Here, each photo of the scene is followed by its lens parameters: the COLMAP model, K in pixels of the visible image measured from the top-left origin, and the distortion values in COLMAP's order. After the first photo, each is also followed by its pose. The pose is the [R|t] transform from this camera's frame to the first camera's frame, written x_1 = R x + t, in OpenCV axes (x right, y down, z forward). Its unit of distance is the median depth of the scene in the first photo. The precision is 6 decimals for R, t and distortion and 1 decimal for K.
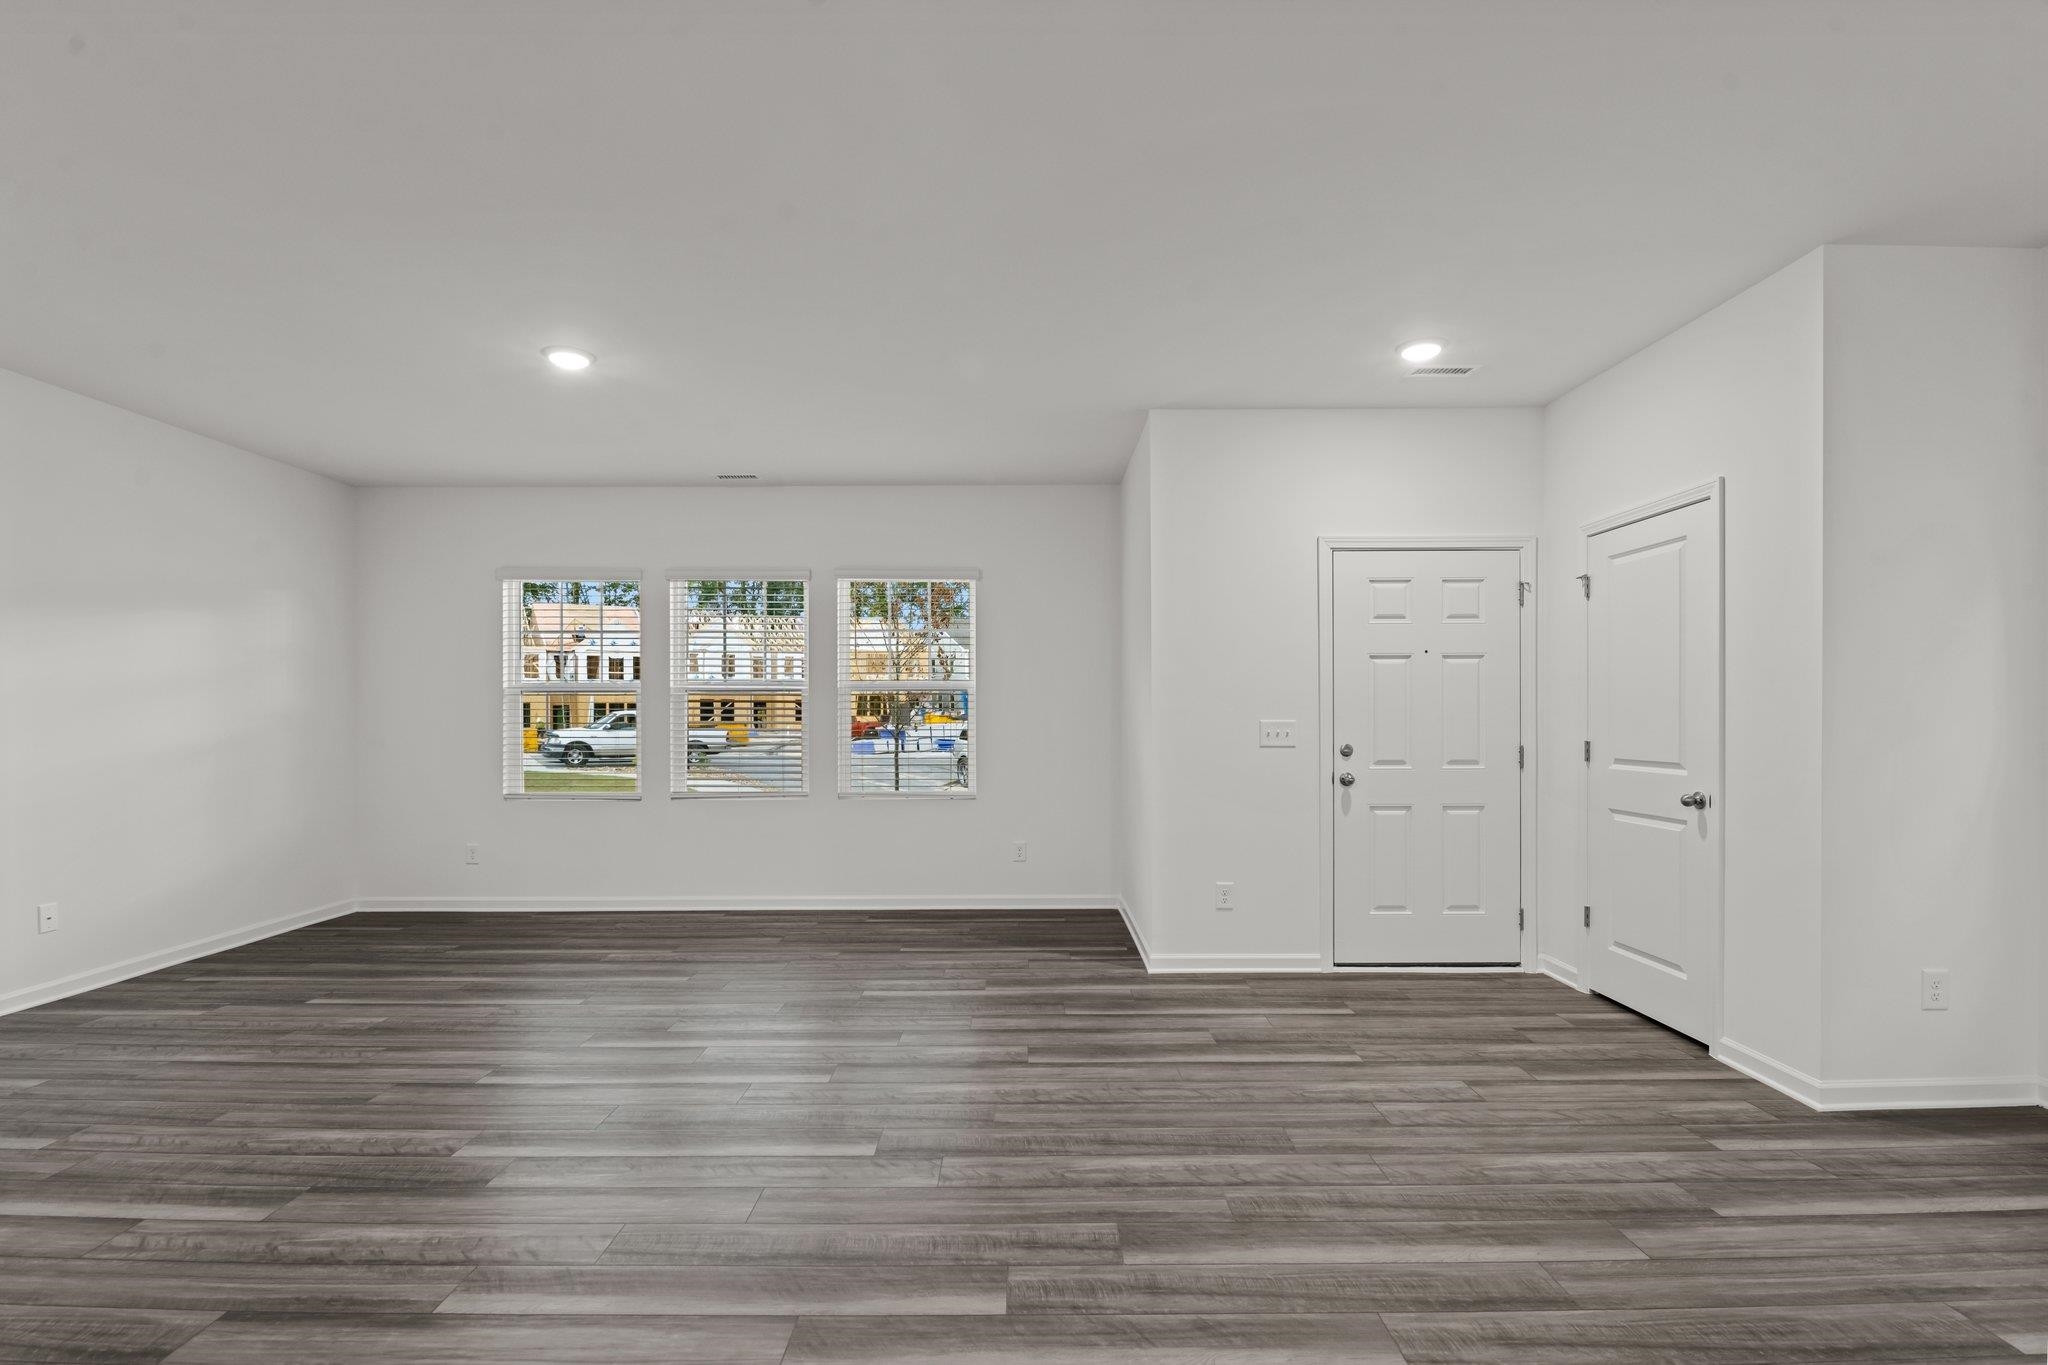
lens RADIAL K [[946.1, 0, 1016.7], [0, 946.1, 713.8], [0, 0, 1]] dist [0.000159, -0.011046]
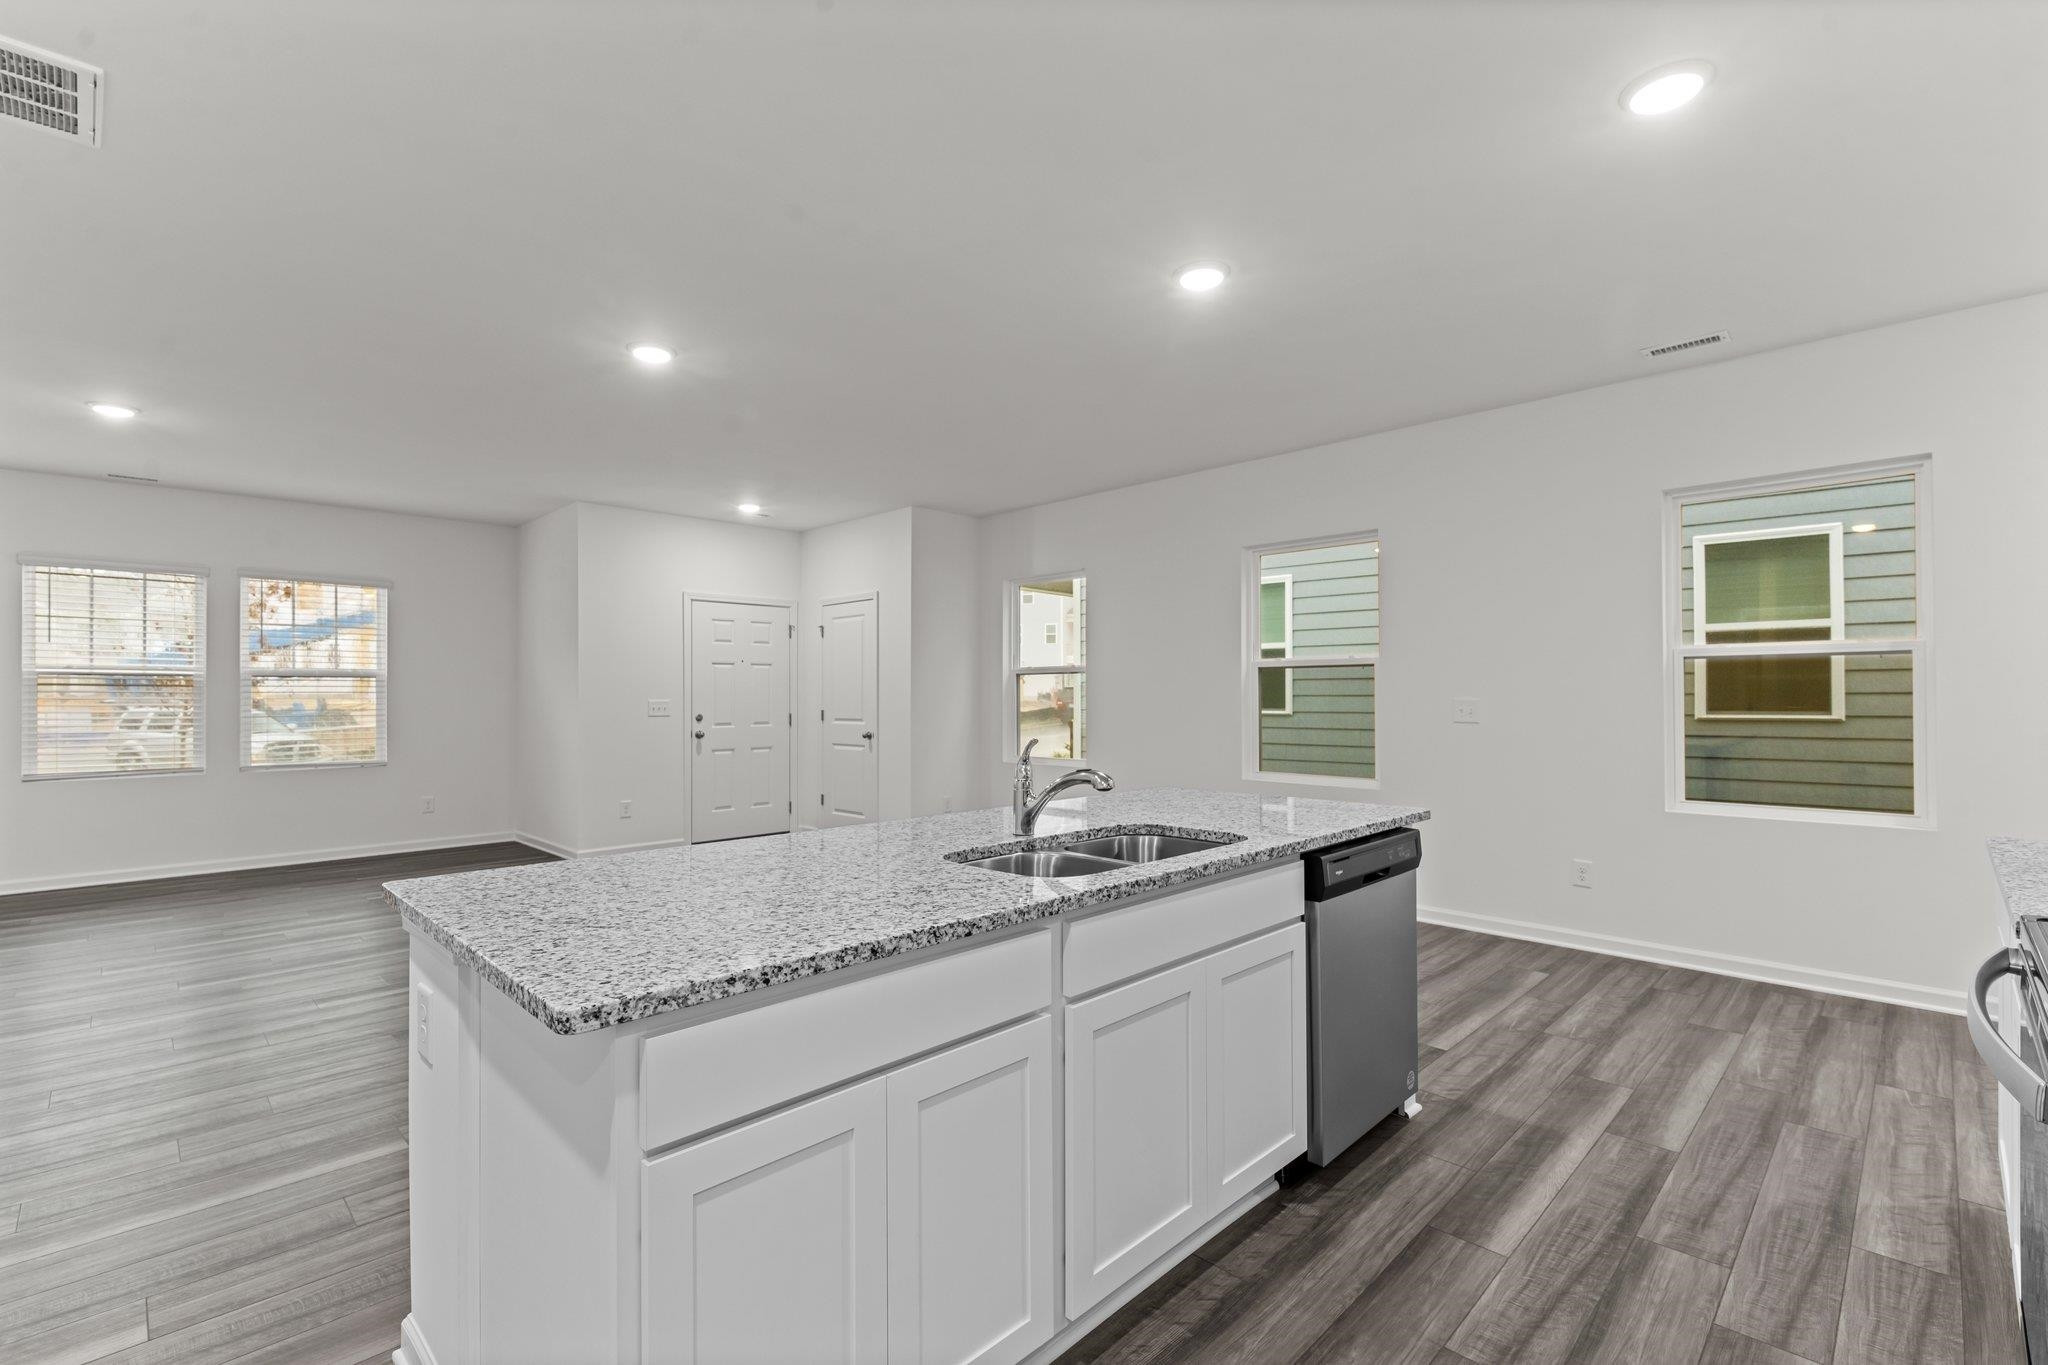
lens RADIAL K [[917.1, 0, 1014.1], [0, 917.1, 687.3], [0, 0, 1]] dist [0.002523, 0.010096]
pose [[0.709332, 0.006364, 0.704845, -0.488753], [0.000775, 0.999952, -0.009809, 0.000707], [-0.704874, 0.007504, 0.709293, -0.677504]]
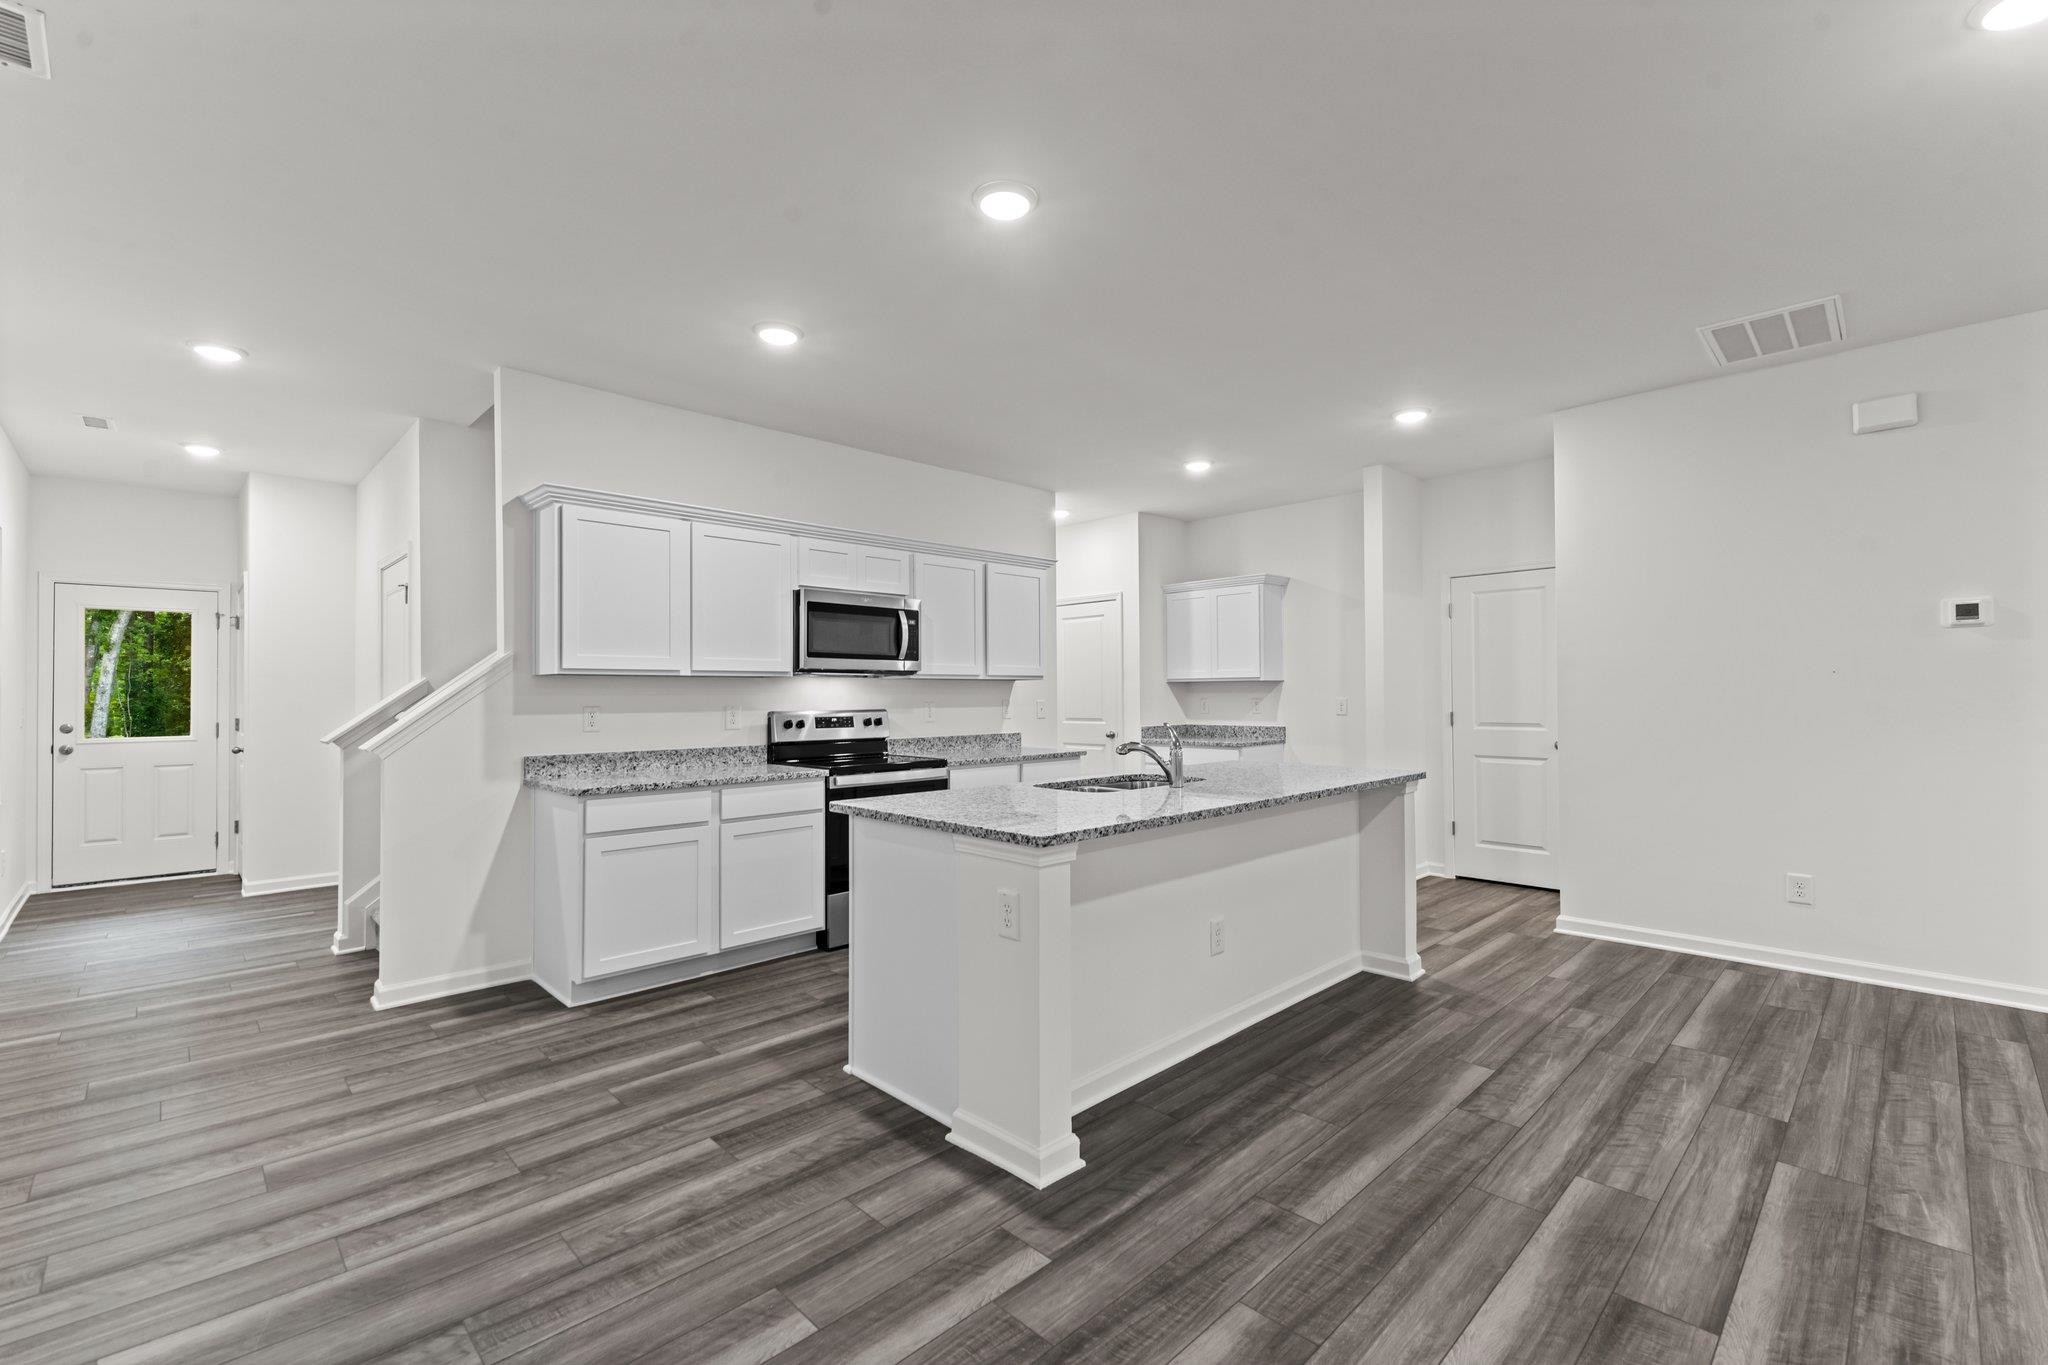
lens RADIAL K [[882.3, 0, 1017.8], [0, 882.3, 688.3], [0, 0, 1]] dist [0.012880, -0.007687]
pose [[-0.712413, 0.002171, -0.701757, 0.661963], [0.008379, 0.999950, -0.005414, -0.002304], [0.701711, -0.009737, -0.712396, 0.255369]]
